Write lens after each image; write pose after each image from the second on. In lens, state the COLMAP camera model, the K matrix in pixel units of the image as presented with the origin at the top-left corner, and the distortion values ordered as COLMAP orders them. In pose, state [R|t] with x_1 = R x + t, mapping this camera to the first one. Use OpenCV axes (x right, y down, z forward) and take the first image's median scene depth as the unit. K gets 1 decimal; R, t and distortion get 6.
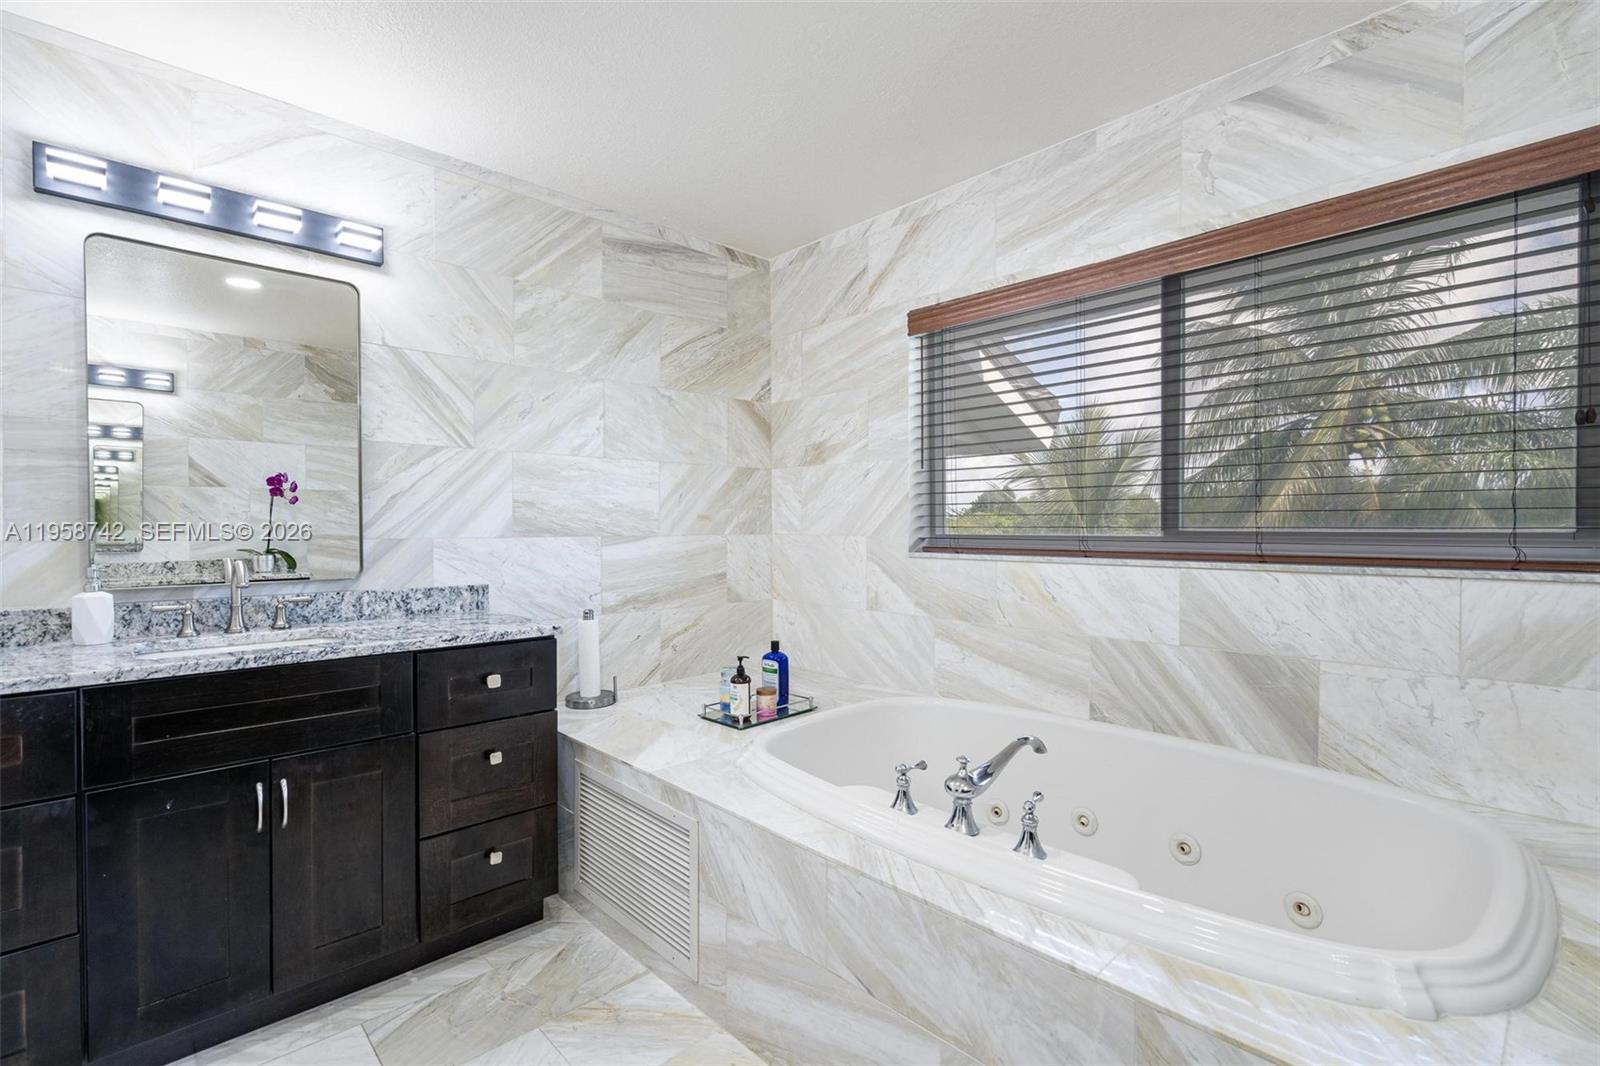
lens RADIAL K [[735.6, 0, 806.1], [0, 735.6, 536.5], [0, 0, 1]] dist [-0.002182, -0.000548]
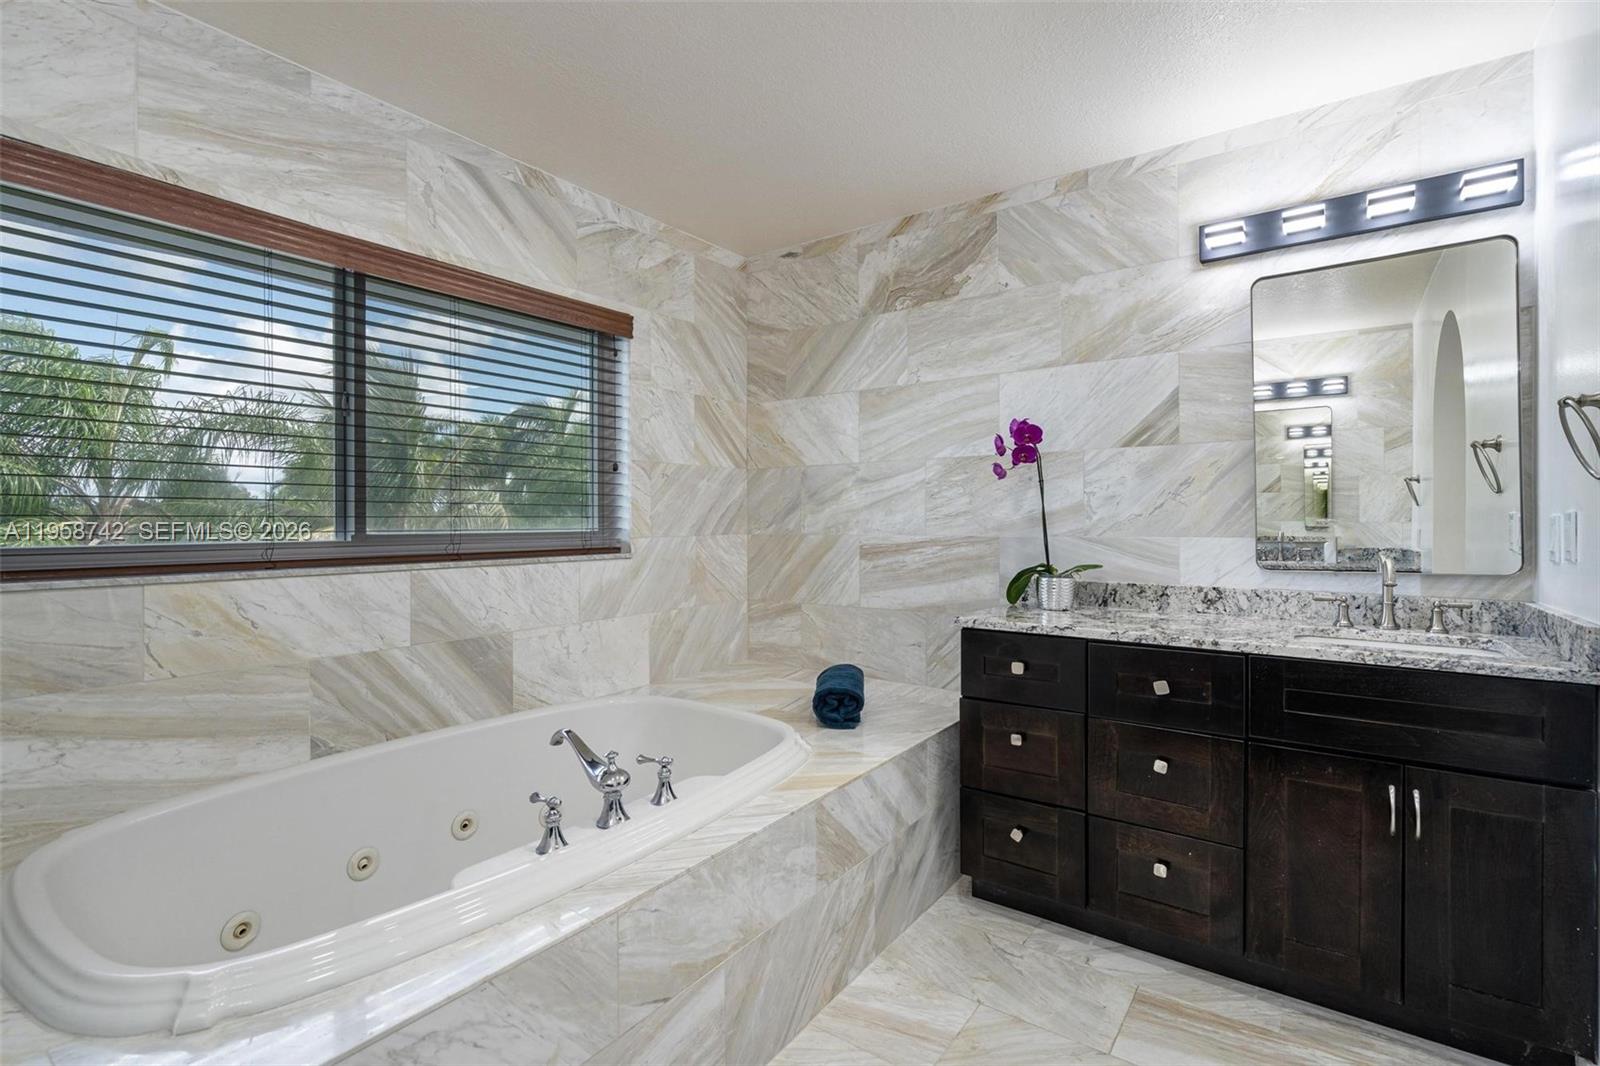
lens RADIAL K [[735.6, 0, 806.1], [0, 735.6, 524.2], [0, 0, 1]] dist [-0.002182, -0.000548]
pose [[-0.185732, 0.001104, 0.982600, -0.622797], [0.020658, 0.999783, 0.002782, -0.013712], [-0.982383, 0.020815, -0.185715, 0.665023]]
